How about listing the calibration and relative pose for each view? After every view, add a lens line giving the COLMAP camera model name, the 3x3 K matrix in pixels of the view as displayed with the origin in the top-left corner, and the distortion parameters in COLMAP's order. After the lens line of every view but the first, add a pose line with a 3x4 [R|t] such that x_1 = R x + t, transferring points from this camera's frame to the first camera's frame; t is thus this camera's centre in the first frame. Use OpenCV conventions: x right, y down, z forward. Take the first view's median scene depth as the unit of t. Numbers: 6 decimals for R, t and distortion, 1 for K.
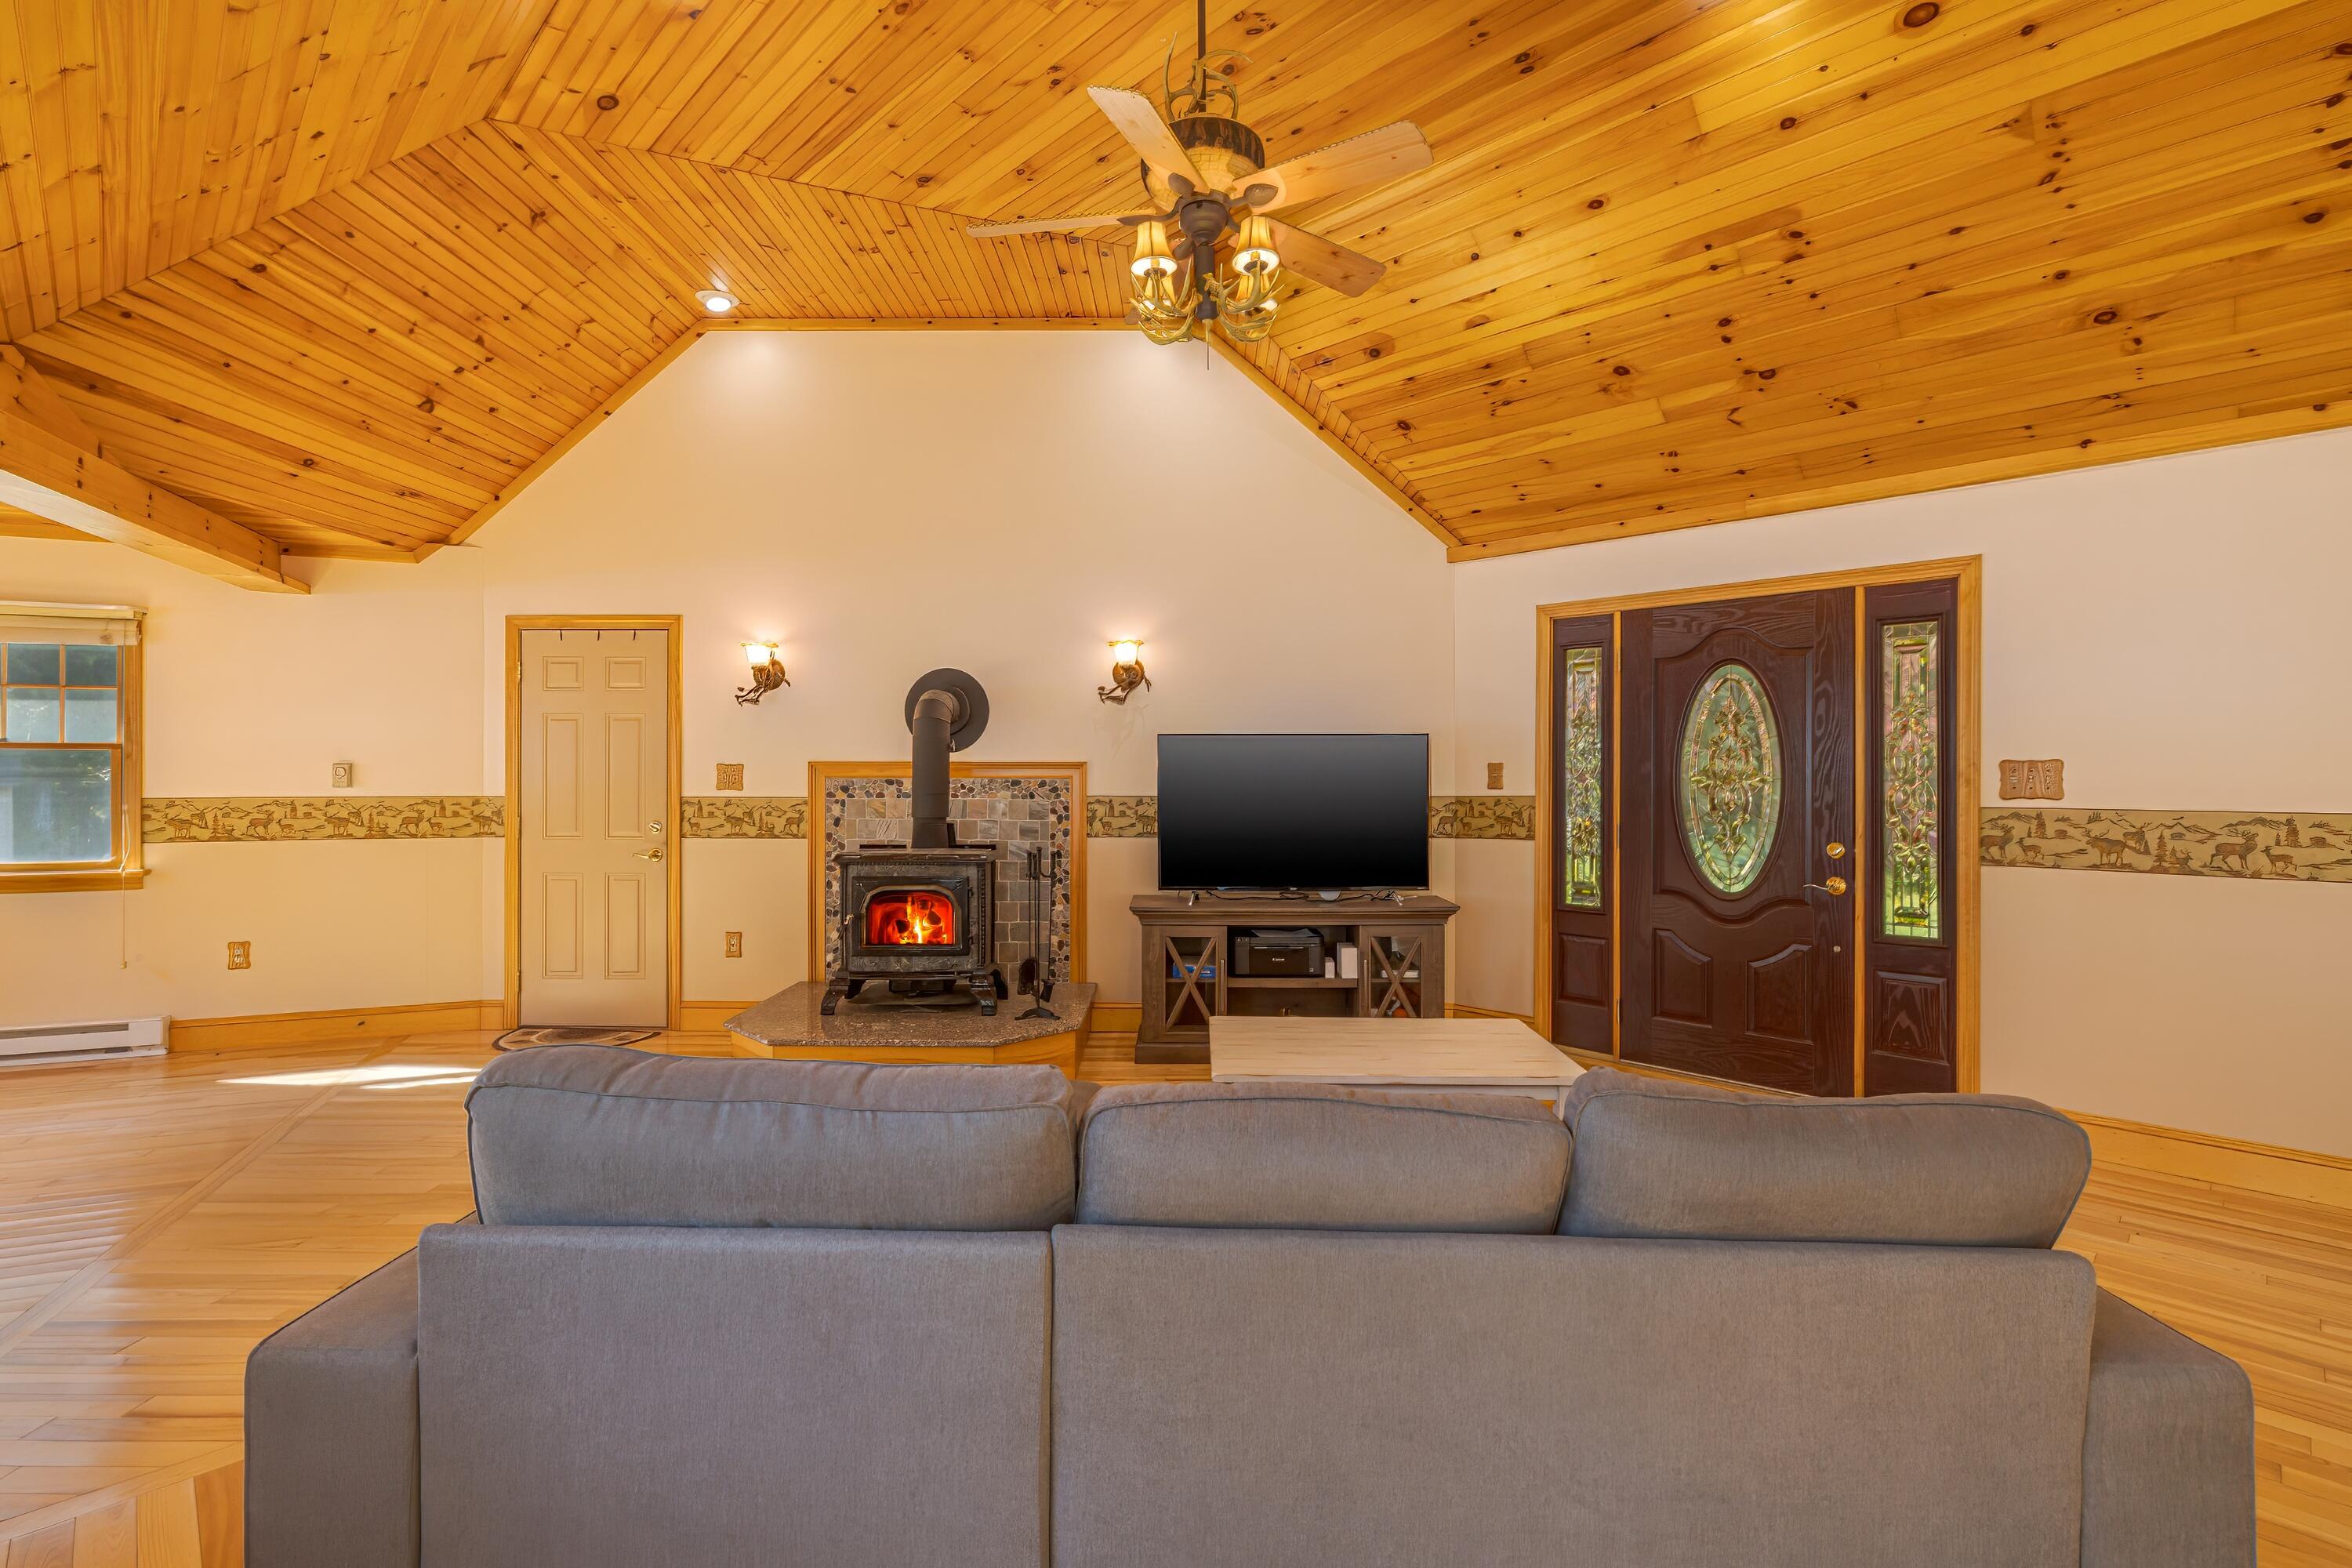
lens RADIAL K [[1065.5, 0, 1171.4], [0, 1065.5, 776.4], [0, 0, 1]] dist [-0.005603, 0.000532]
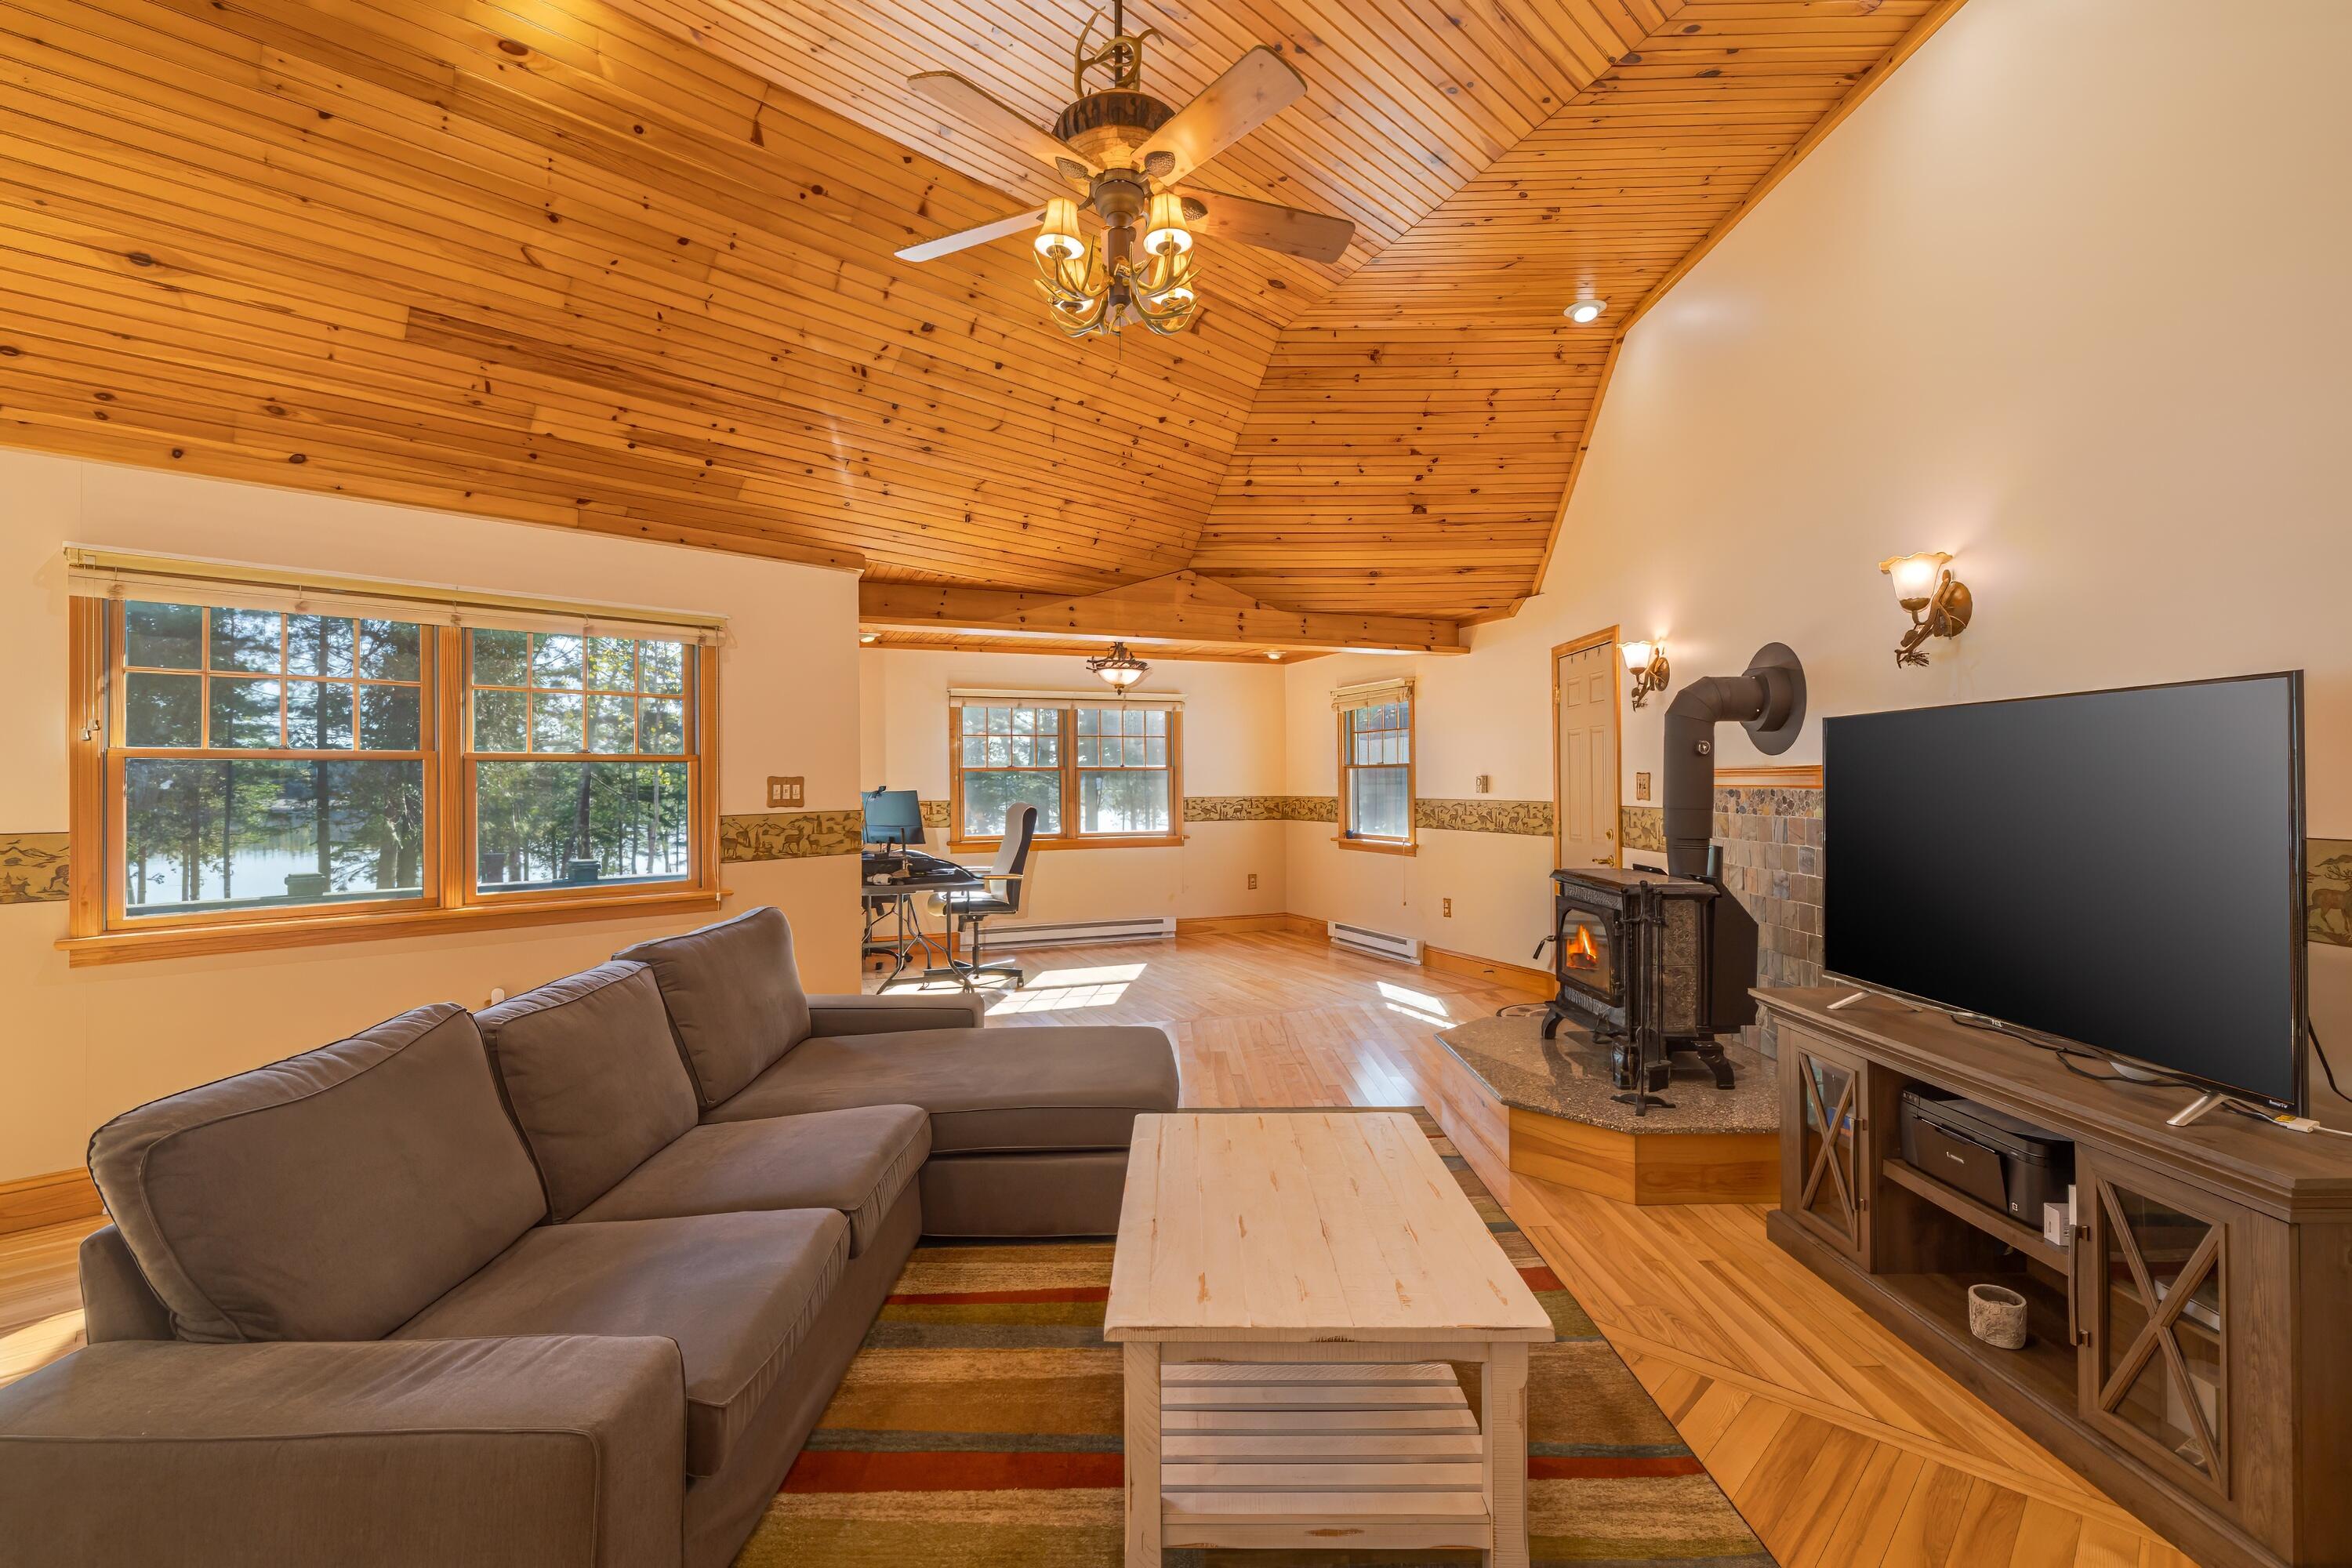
lens RADIAL K [[1065.5, 0, 1180.1], [0, 1065.5, 782.8], [0, 0, 1]] dist [-0.005603, 0.000532]
pose [[0.014255, -0.001033, -0.999898, 0.601730], [0.001925, 0.999998, -0.001006, -0.002309], [0.999897, -0.001911, 0.014257, 0.634108]]
